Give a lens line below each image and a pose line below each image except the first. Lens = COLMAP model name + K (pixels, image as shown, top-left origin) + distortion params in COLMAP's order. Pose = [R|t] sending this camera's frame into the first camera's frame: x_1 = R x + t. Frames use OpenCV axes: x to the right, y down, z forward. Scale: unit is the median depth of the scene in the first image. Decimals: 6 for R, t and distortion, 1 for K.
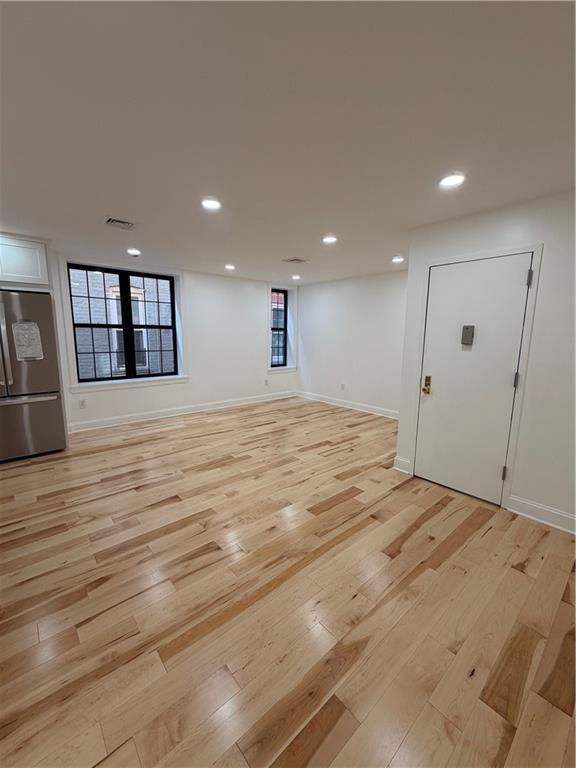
lens RADIAL K [[317.1, 0, 288.4], [0, 317.1, 382.2], [0, 0, 1]] dist [-0.002623, 0.000047]
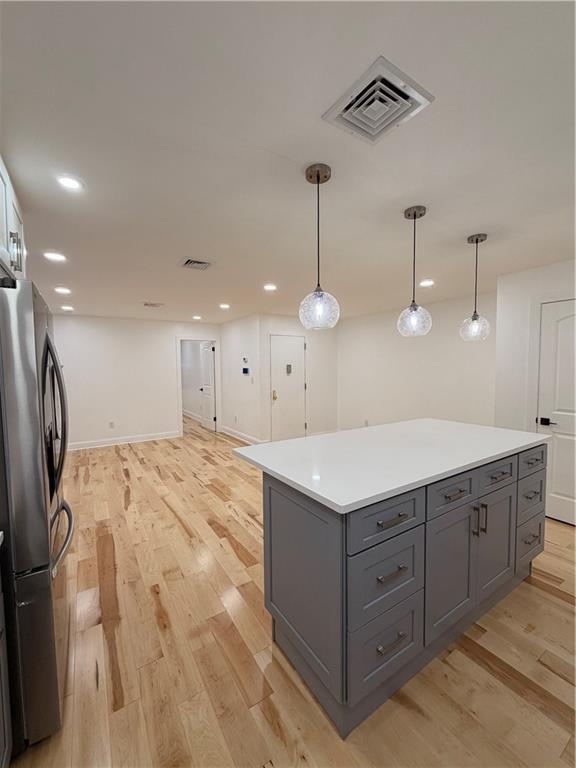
lens RADIAL K [[317.1, 0, 288.4], [0, 317.1, 382.2], [0, 0, 1]] dist [-0.002623, 0.000047]
pose [[0.142700, -0.061850, 0.987832, -1.281936], [0.167621, 0.985139, 0.037467, -0.111232], [-0.975469, 0.160235, 0.150947, 0.558275]]
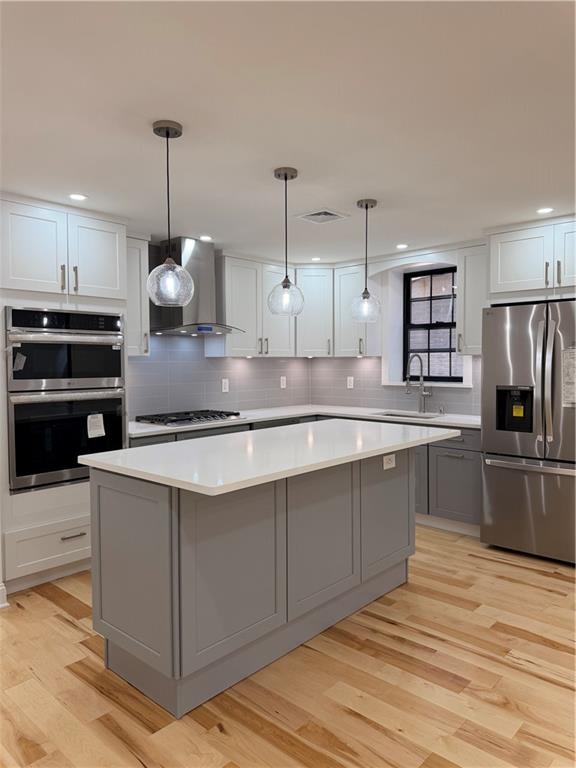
lens RADIAL K [[543.1, 0, 288.0], [0, 543.1, 384.0], [0, 0, 1]] dist [0.068161, -0.070060]
pose [[0.104981, 0.030962, -0.993992, 0.185871], [-0.149957, 0.988579, 0.014955, -0.047228], [0.983103, 0.147486, 0.108425, 0.330810]]
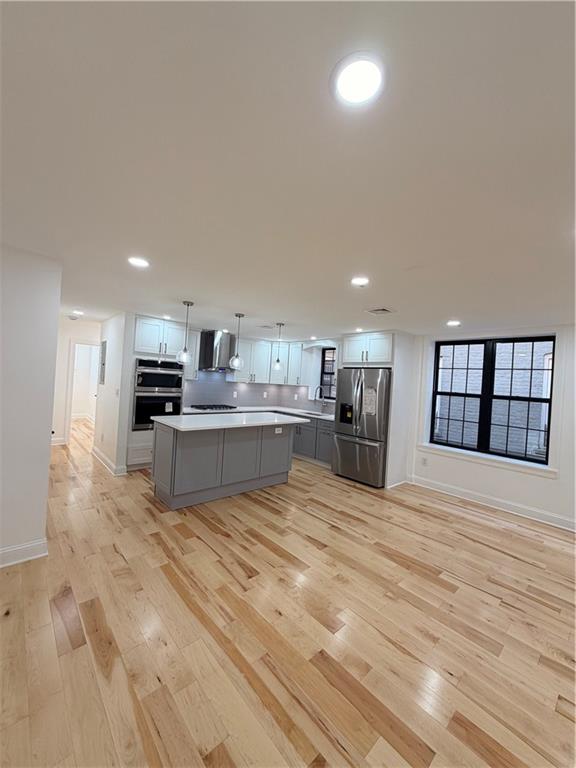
lens RADIAL K [[306.0, 0, 285.3], [0, 306.0, 380.6], [0, 0, 1]] dist [-0.002208, 0.000220]
pose [[0.012007, -0.012475, -0.999850, 0.571361], [-0.216185, 0.976241, -0.014776, -0.119988], [0.976279, 0.216330, 0.009025, 0.600325]]
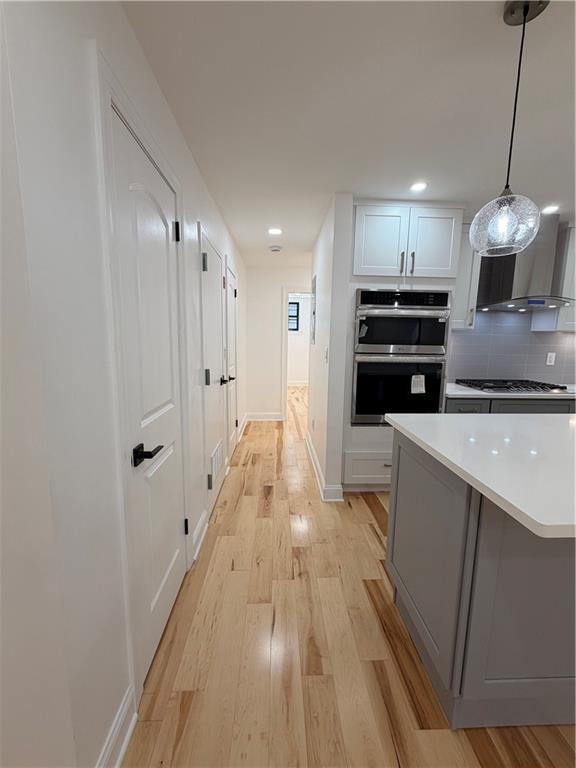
lens RADIAL K [[317.1, 0, 288.4], [0, 317.1, 382.2], [0, 0, 1]] dist [-0.002623, 0.000047]
pose [[-0.629662, 0.089476, -0.771699, -0.131534], [-0.144428, 0.962546, 0.229448, -0.029515], [0.763326, 0.255930, -0.593155, 0.303983]]
